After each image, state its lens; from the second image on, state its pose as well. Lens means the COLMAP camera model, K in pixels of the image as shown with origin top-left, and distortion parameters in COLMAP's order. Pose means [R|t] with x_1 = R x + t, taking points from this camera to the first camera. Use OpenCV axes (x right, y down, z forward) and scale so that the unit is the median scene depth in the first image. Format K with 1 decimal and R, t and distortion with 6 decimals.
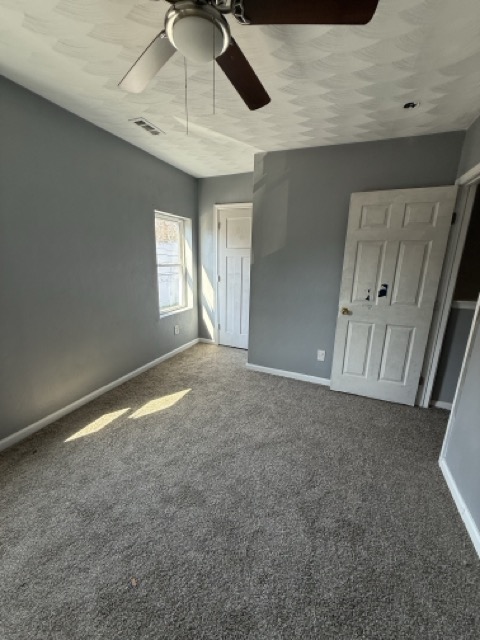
lens RADIAL K [[252.1, 0, 240.7], [0, 252.1, 317.4], [0, 0, 1]] dist [0.001122, -0.000028]
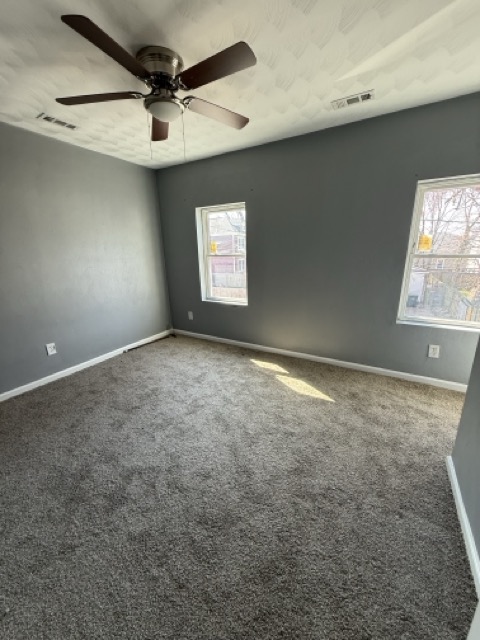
lens RADIAL K [[252.1, 0, 240.7], [0, 252.1, 317.4], [0, 0, 1]] dist [0.001122, -0.000028]
pose [[-0.130429, 0.244432, -0.960854, 0.718783], [-0.214882, 0.939128, 0.268074, -0.173747], [0.967891, 0.241435, -0.069966, 0.833828]]
